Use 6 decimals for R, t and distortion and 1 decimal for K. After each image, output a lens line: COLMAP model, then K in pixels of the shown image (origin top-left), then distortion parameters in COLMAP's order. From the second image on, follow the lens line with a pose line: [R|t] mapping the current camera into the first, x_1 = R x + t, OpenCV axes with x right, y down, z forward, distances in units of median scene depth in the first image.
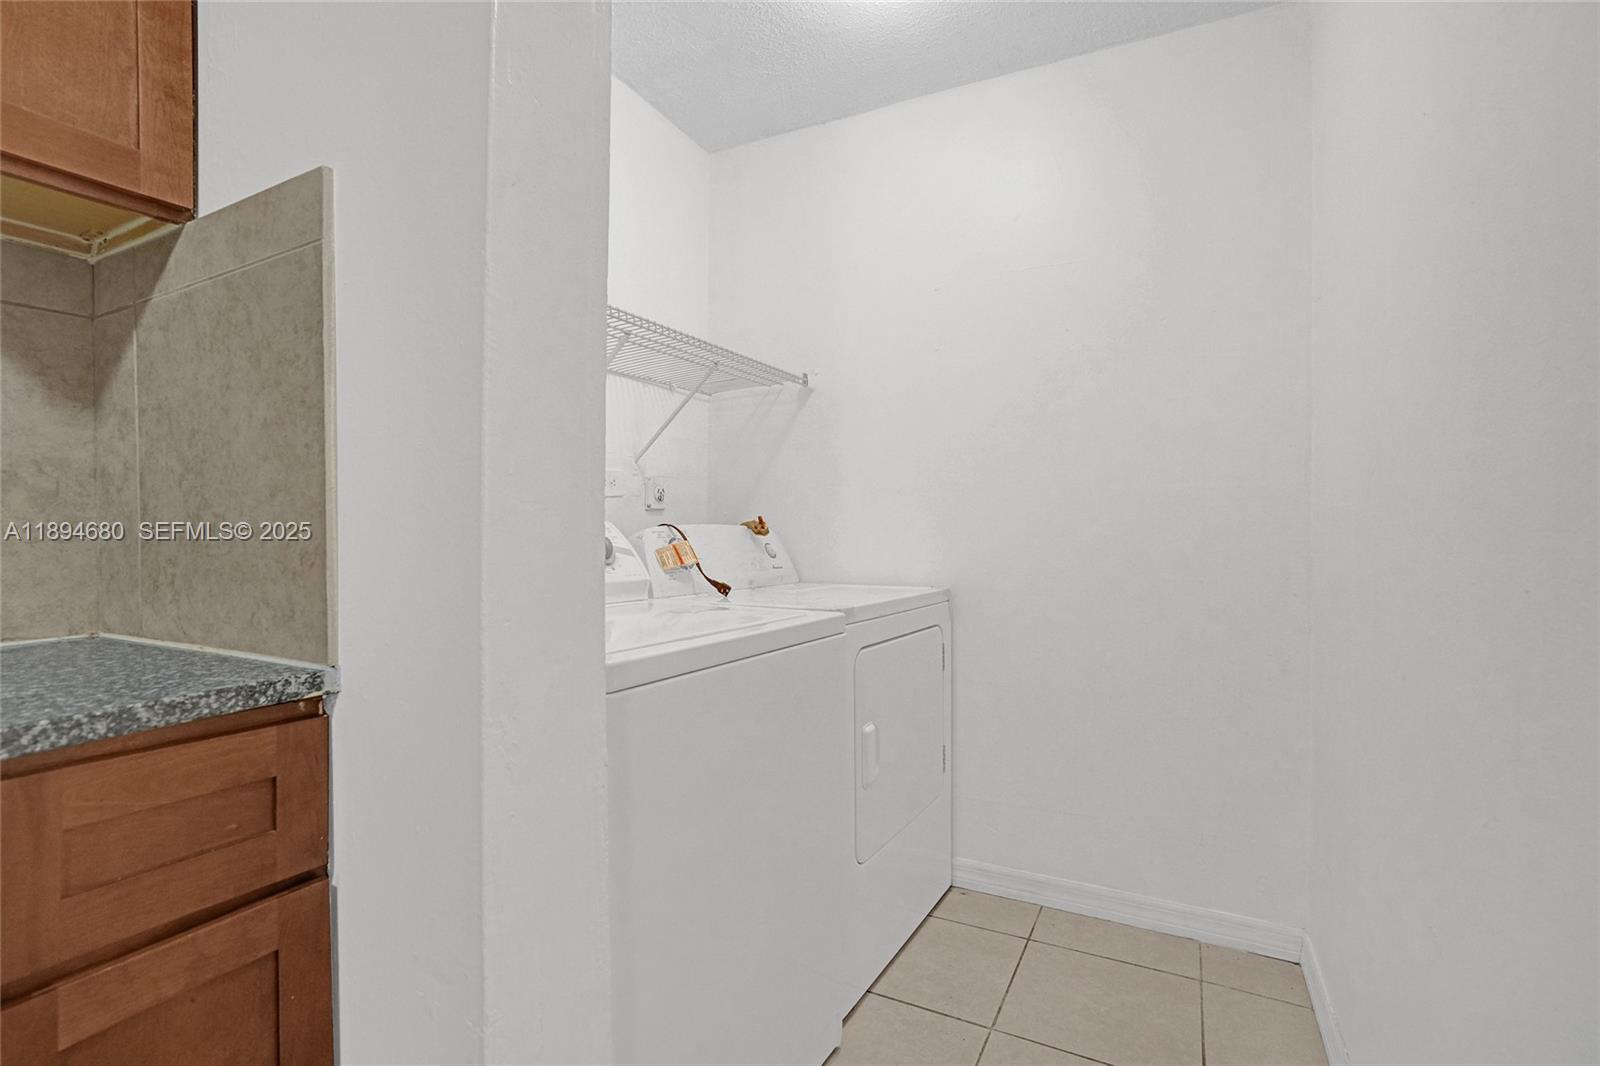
lens RADIAL K [[748.8, 0, 802.2], [0, 748.8, 537.1], [0, 0, 1]] dist [-0.050886, 0.024863]
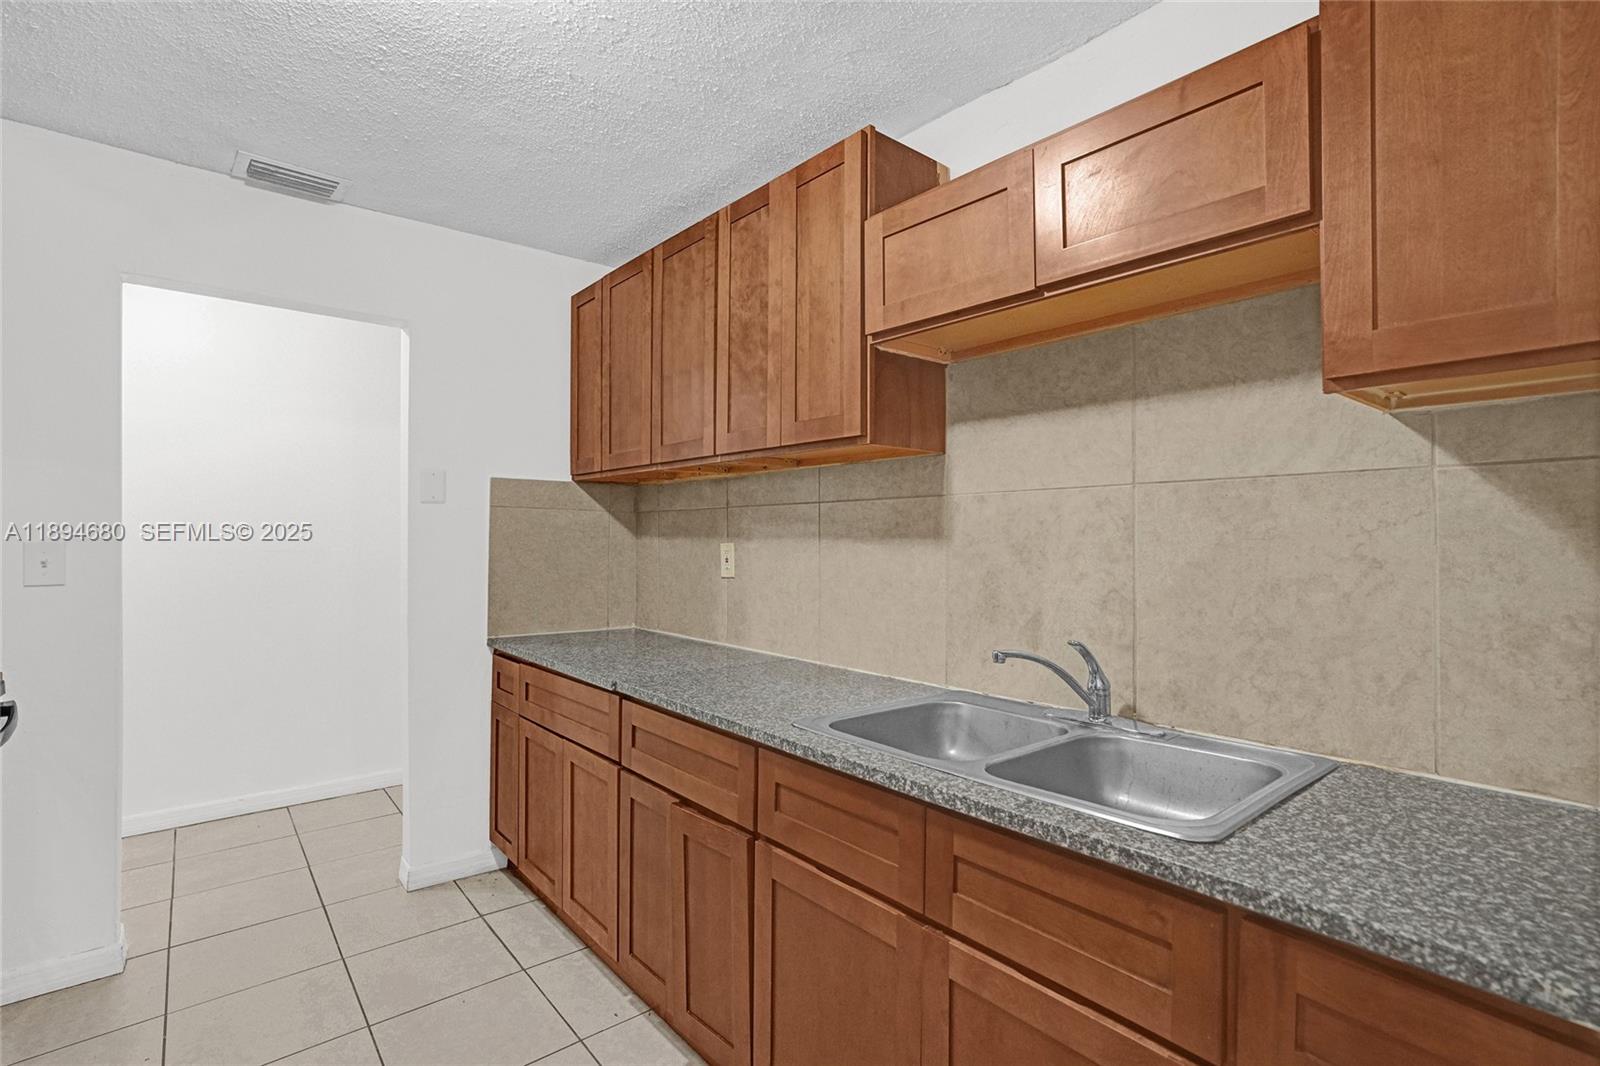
lens RADIAL K [[748.8, 0, 796.4], [0, 748.8, 534.3], [0, 0, 1]] dist [-0.050886, 0.024863]
pose [[-0.377367, -0.003157, -0.926058, 0.272826], [-0.019730, 0.999795, 0.004631, -0.233890], [0.925853, 0.020019, -0.377352, 0.493027]]
